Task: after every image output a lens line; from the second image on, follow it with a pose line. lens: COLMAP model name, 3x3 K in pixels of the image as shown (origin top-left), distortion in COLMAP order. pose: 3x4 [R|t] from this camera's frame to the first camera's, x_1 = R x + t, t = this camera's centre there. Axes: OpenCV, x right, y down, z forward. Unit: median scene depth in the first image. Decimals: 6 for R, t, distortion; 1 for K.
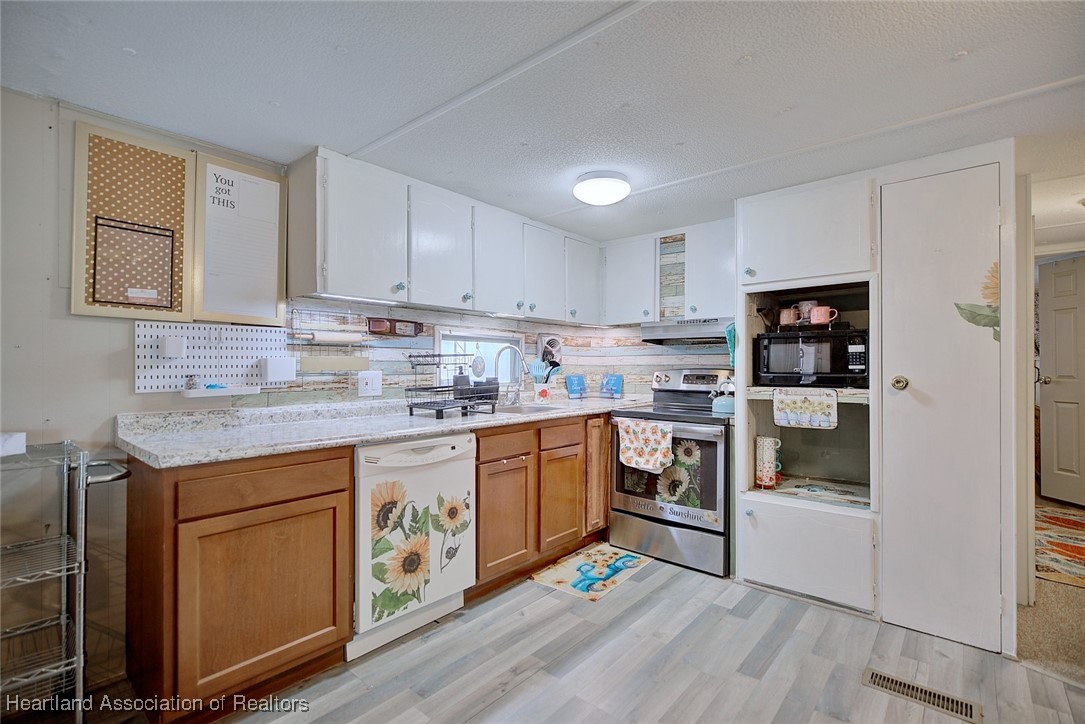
lens RADIAL K [[501.7, 0, 531.6], [0, 501.7, 362.1], [0, 0, 1]] dist [-0.004098, 0.000214]
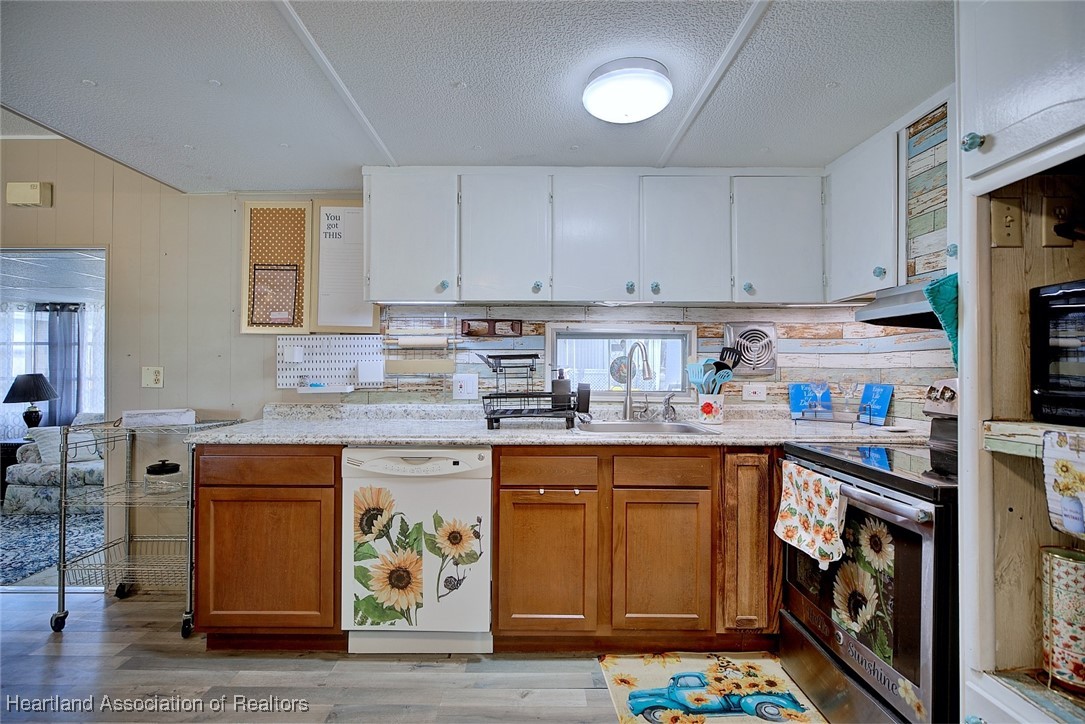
lens RADIAL K [[501.7, 0, 538.1], [0, 501.7, 362.3], [0, 0, 1]] dist [-0.004098, 0.000214]
pose [[0.654322, -0.009164, -0.756160, 0.522343], [0.004578, 0.999956, -0.008157, 0.003743], [0.756202, 0.001876, 0.654335, 0.472240]]
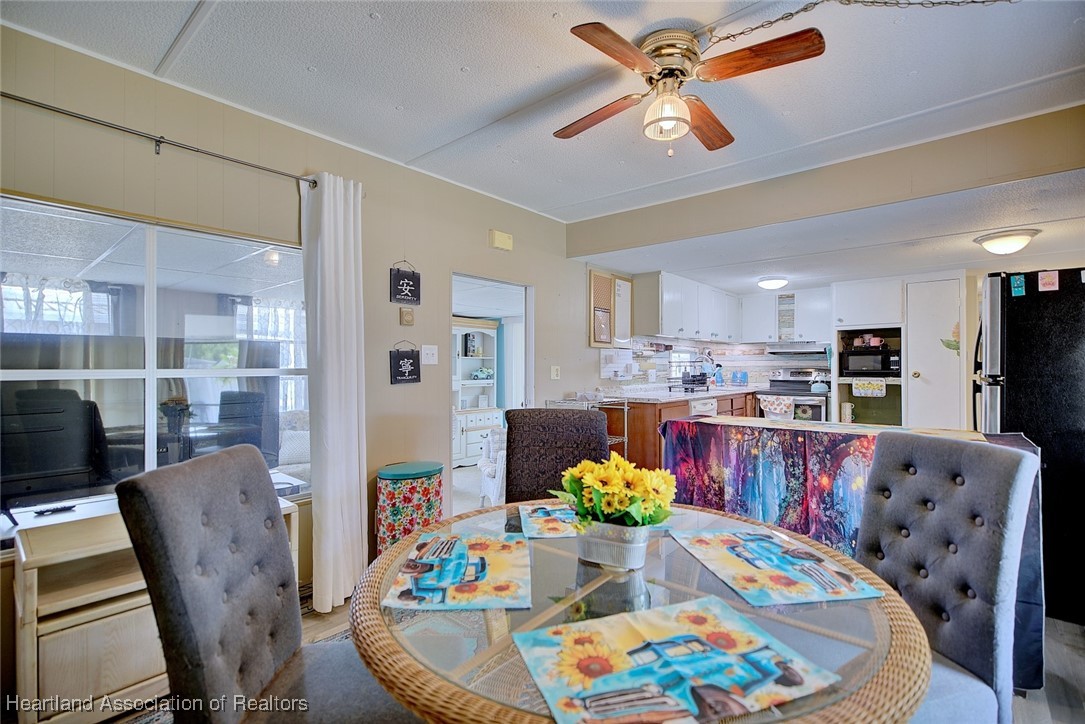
lens RADIAL K [[501.7, 0, 531.0], [0, 501.7, 363.1], [0, 0, 1]] dist [-0.004098, 0.000214]
pose [[0.999970, -0.001297, 0.007621, -0.841456], [0.001273, 0.999994, 0.003089, -0.015229], [-0.007625, -0.003079, 0.999966, -1.027486]]
